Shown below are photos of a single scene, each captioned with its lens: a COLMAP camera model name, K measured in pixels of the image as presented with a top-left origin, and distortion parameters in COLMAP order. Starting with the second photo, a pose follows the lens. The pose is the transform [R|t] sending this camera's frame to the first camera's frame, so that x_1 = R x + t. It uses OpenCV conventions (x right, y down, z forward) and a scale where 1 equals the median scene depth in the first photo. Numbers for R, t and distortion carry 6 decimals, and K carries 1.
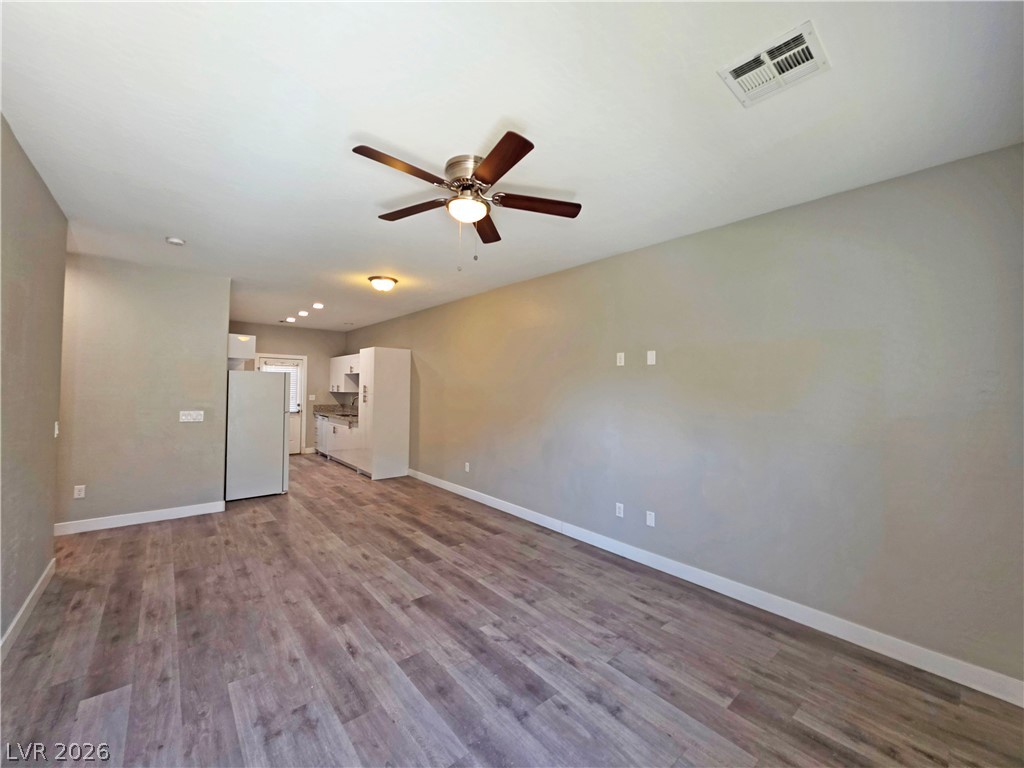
lens RADIAL K [[407.6, 0, 514.4], [0, 407.6, 380.8], [0, 0, 1]] dist [-0.000961, -0.001065]
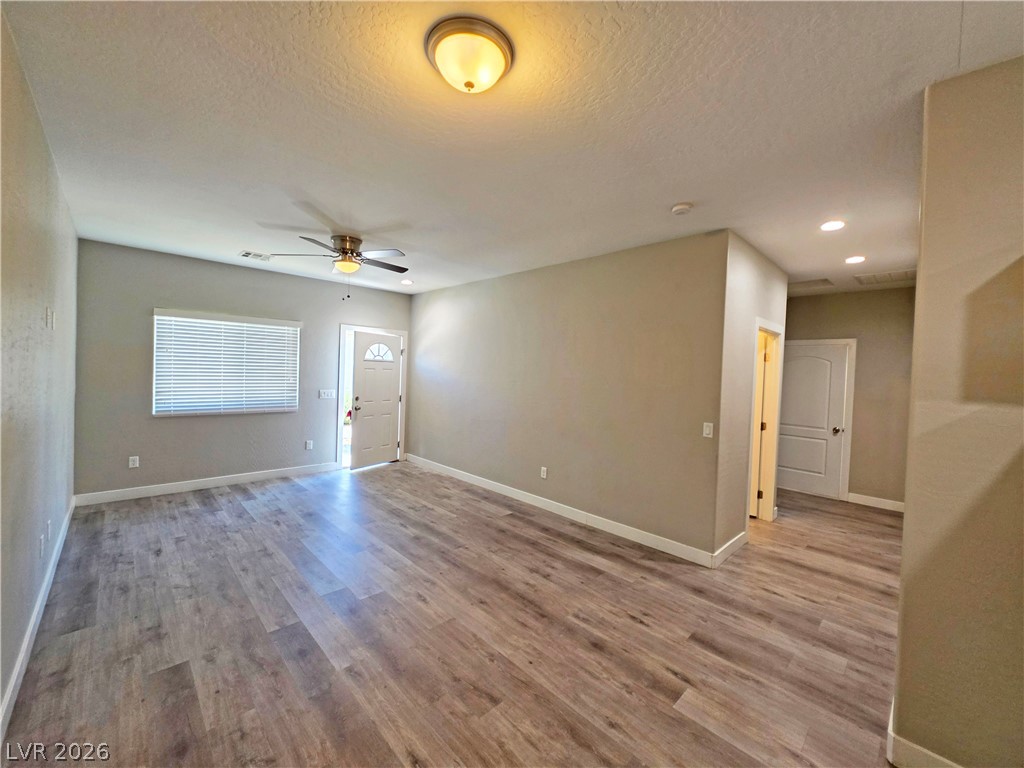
lens RADIAL K [[407.6, 0, 512.1], [0, 407.6, 380.3], [0, 0, 1]] dist [-0.000961, -0.001065]
pose [[-0.997056, -0.050081, -0.058058, -0.527627], [-0.050235, 0.998737, 0.001192, 0.012220], [0.057925, 0.004105, -0.998312, 1.995534]]
